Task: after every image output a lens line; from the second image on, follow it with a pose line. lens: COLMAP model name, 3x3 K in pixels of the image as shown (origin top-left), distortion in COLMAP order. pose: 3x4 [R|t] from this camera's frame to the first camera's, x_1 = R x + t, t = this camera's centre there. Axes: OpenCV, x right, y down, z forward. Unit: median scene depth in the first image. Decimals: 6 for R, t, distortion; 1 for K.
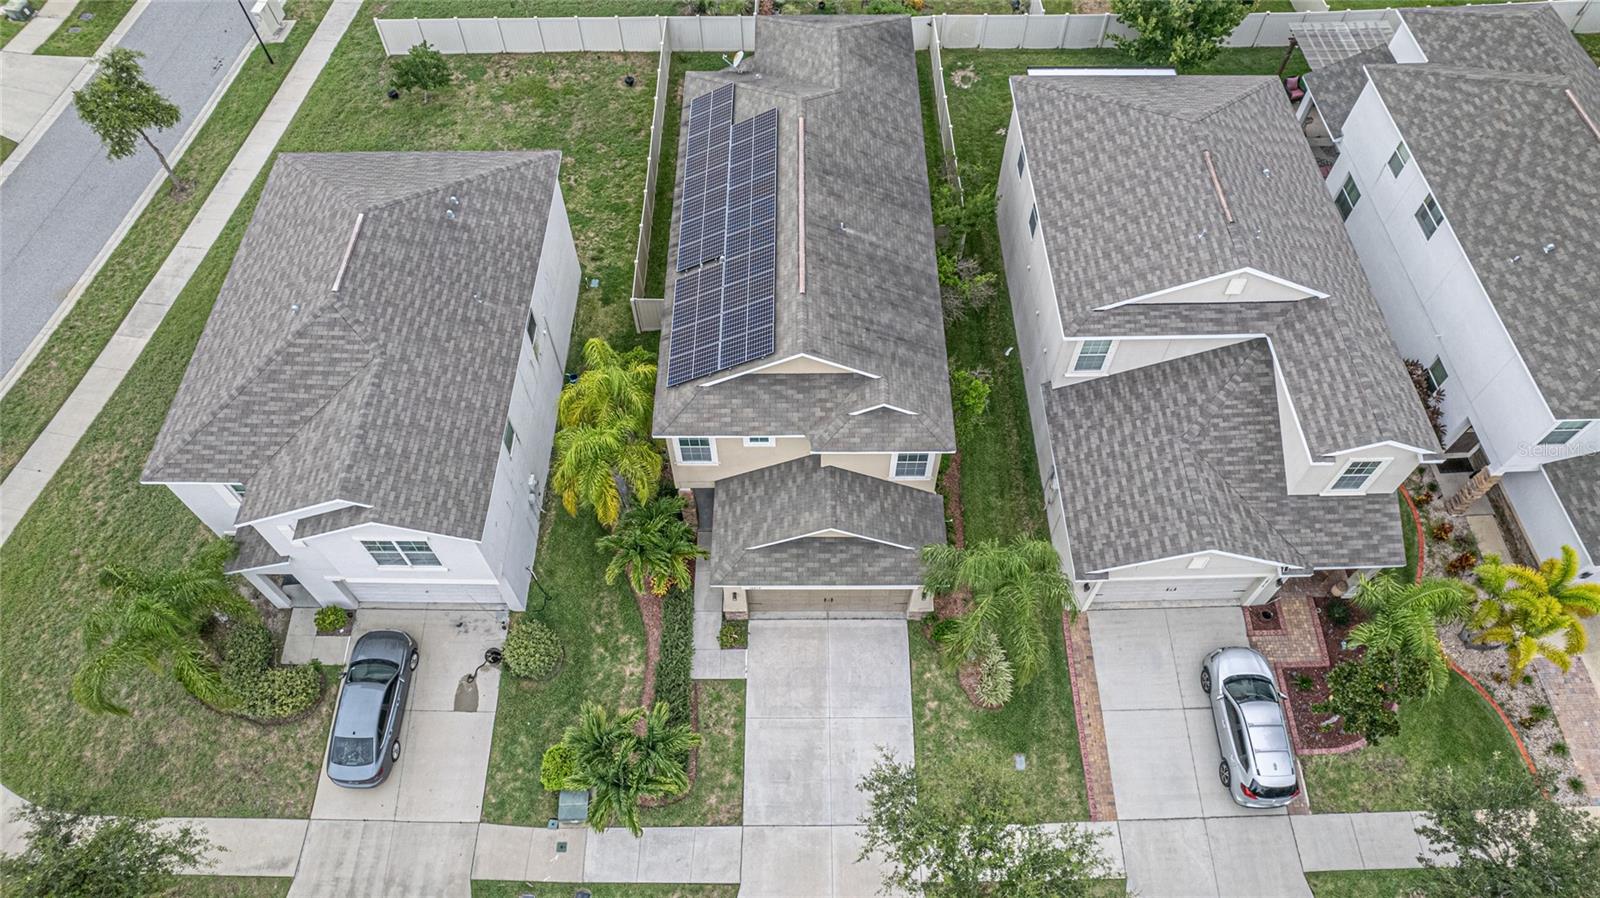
lens RADIAL K [[1026.6, 0, 800.0], [0, 1026.6, 449.0], [0, 0, 1]] dist [-0.075014, 0.073861]
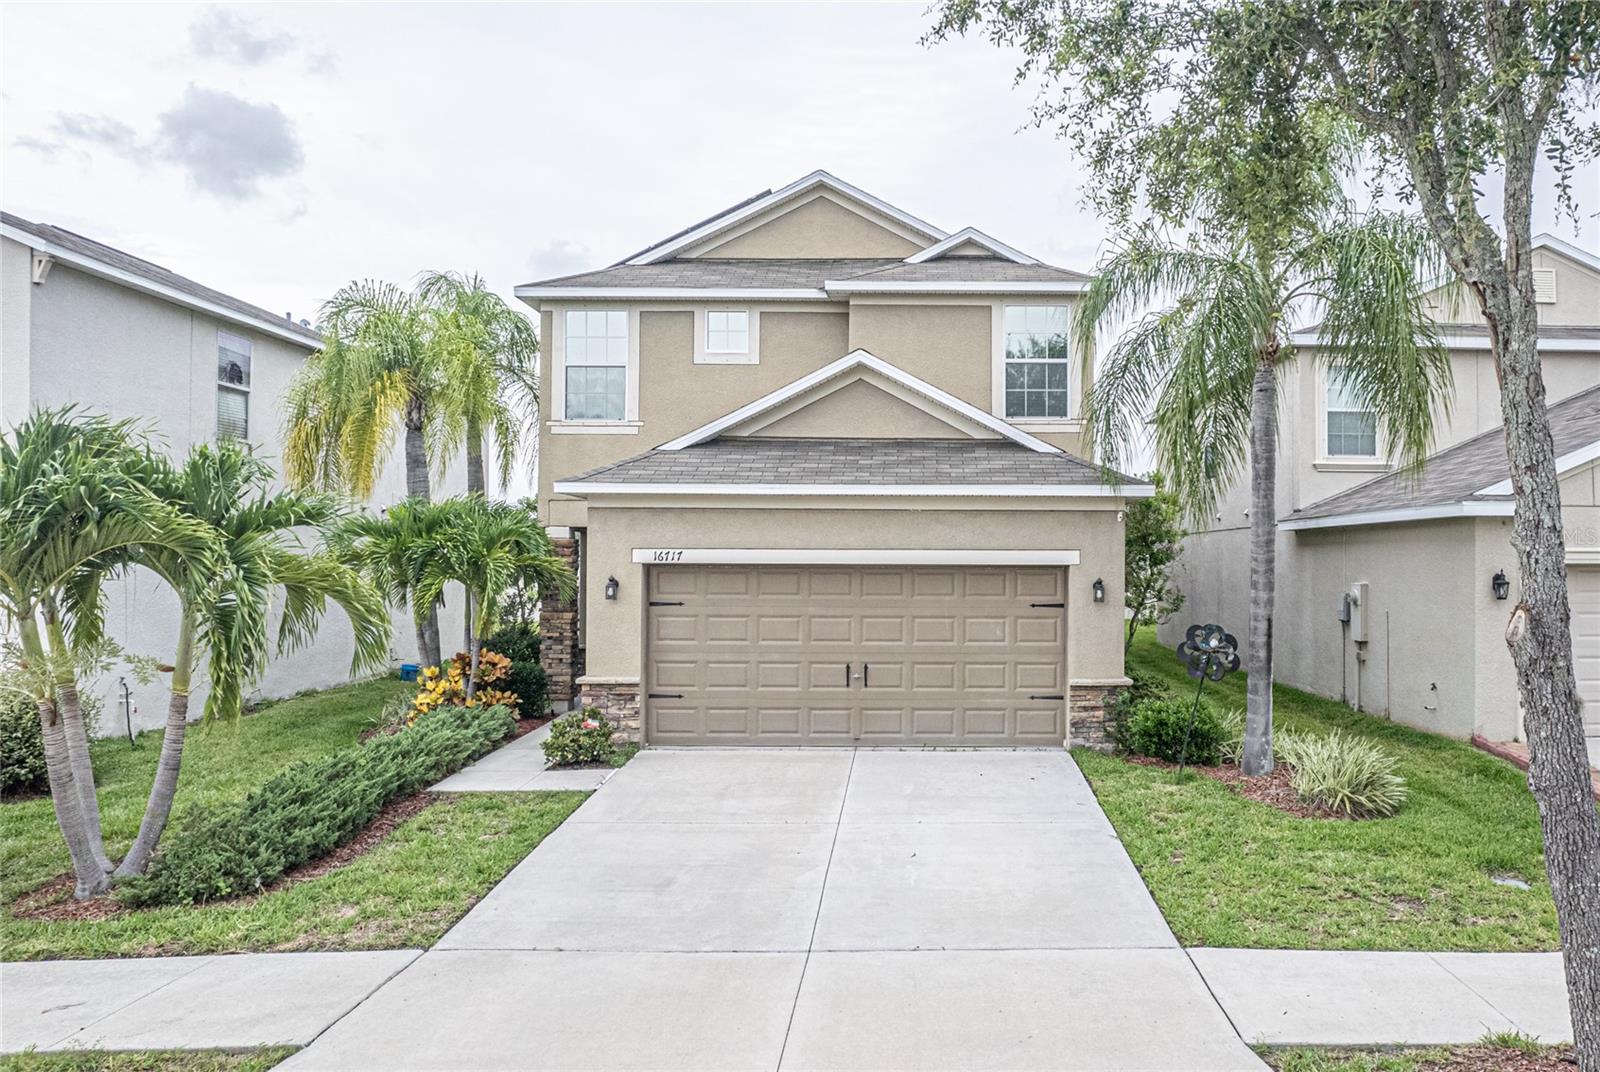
lens RADIAL K [[1225.1, 0, 934.9], [0, 1225.1, 543.5], [0, 0, 1]] dist [-0.037309, 0.001757]
pose [[0.999894, 0.004361, 0.013911, 0.052564], [0.009446, 0.532970, -0.846081, 0.535520], [-0.011104, 0.846123, 0.532872, 0.746617]]
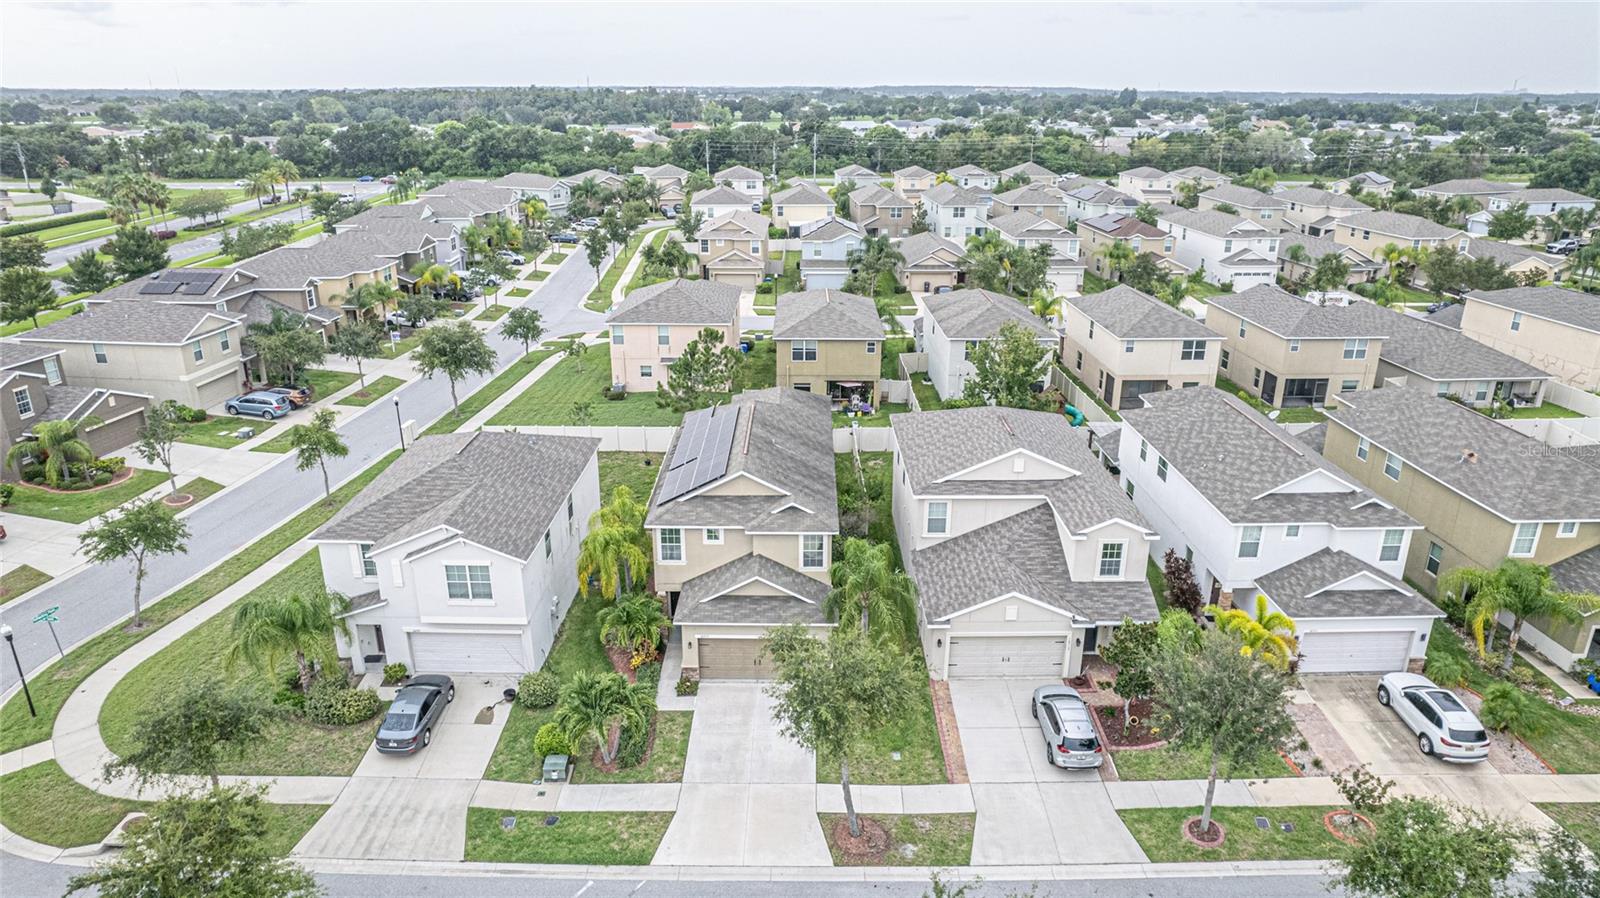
lens RADIAL K [[1020.4, 0, 800.0], [0, 1020.4, 449.0], [0, 0, 1]] dist [-0.027099, -0.002011]
pose [[0.999934, 0.007544, -0.008620, 0.099807], [-0.011219, 0.796923, -0.603977, 0.787645], [0.002313, 0.604034, 0.796955, -0.290267]]
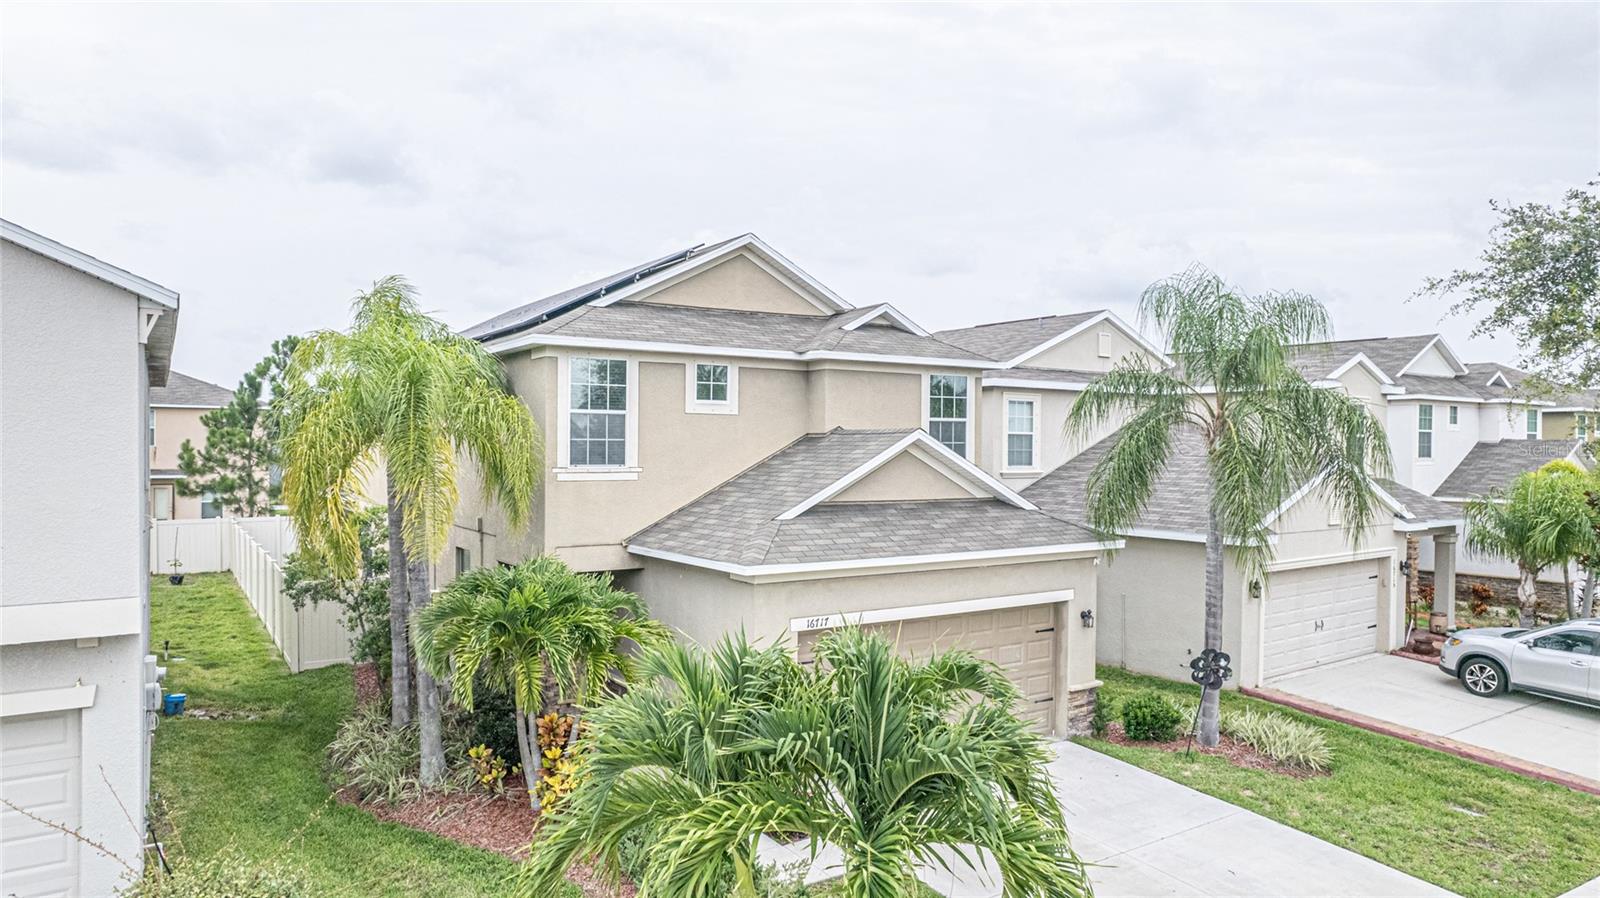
lens RADIAL K [[1026.6, 0, 800.0], [0, 1026.6, 449.0], [0, 0, 1]] dist [-0.075014, 0.073861]
pose [[0.836576, 0.003485, 0.547839, -0.290587], [0.455449, 0.551332, -0.698999, 0.398353], [-0.304477, 0.834279, 0.459644, 0.743092]]
